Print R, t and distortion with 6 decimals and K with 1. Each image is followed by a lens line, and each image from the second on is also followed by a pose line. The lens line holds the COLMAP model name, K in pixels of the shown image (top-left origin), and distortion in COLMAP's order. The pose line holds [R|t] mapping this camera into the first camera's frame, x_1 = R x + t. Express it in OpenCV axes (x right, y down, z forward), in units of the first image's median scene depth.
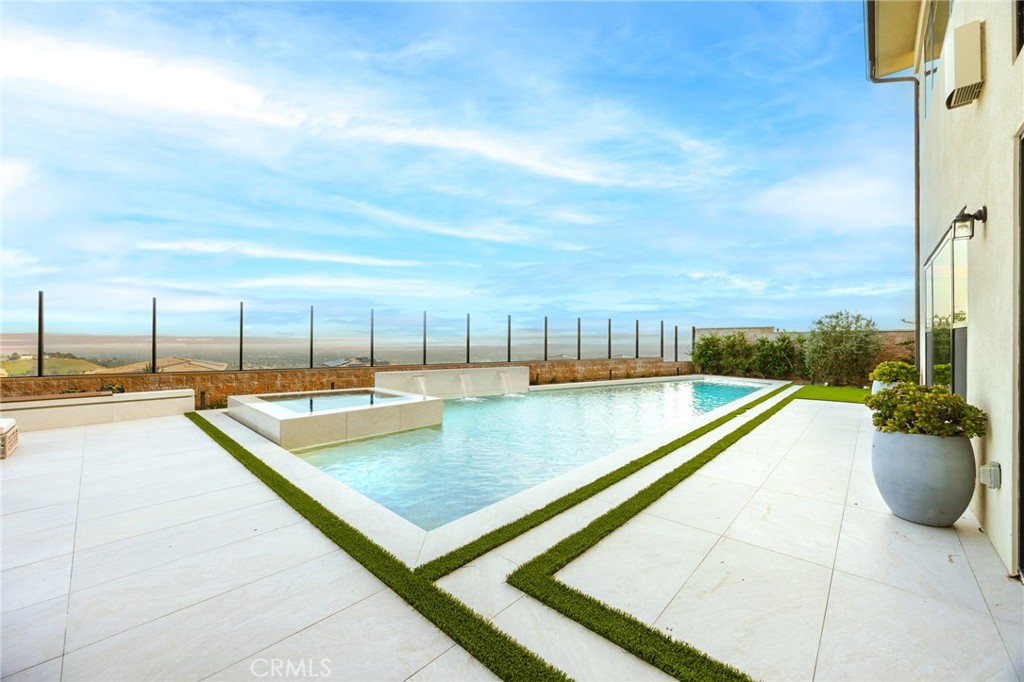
lens RADIAL K [[385.9, 0, 509.5], [0, 385.9, 336.7], [0, 0, 1]] dist [0.002405, 0.000085]
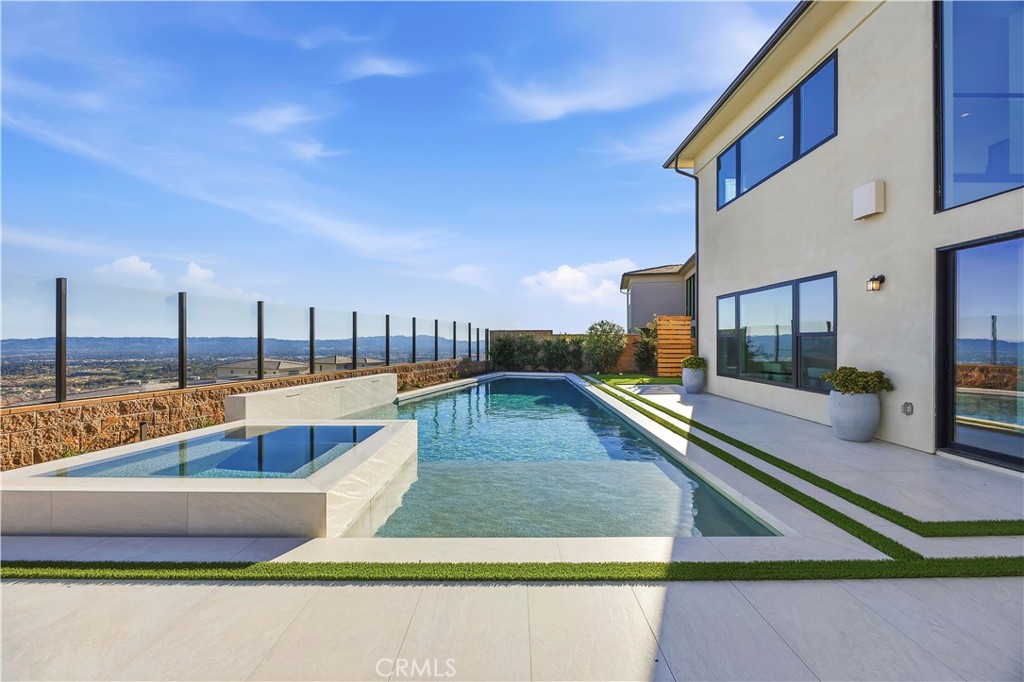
lens RADIAL K [[391.5, 0, 513.4], [0, 391.5, 338.2], [0, 0, 1]] dist [-0.000355, -0.000235]
pose [[0.737938, 0.001097, 0.674867, -0.397208], [-0.004063, 0.999988, 0.002817, -0.003378], [-0.674856, -0.004820, 0.737934, 0.206490]]
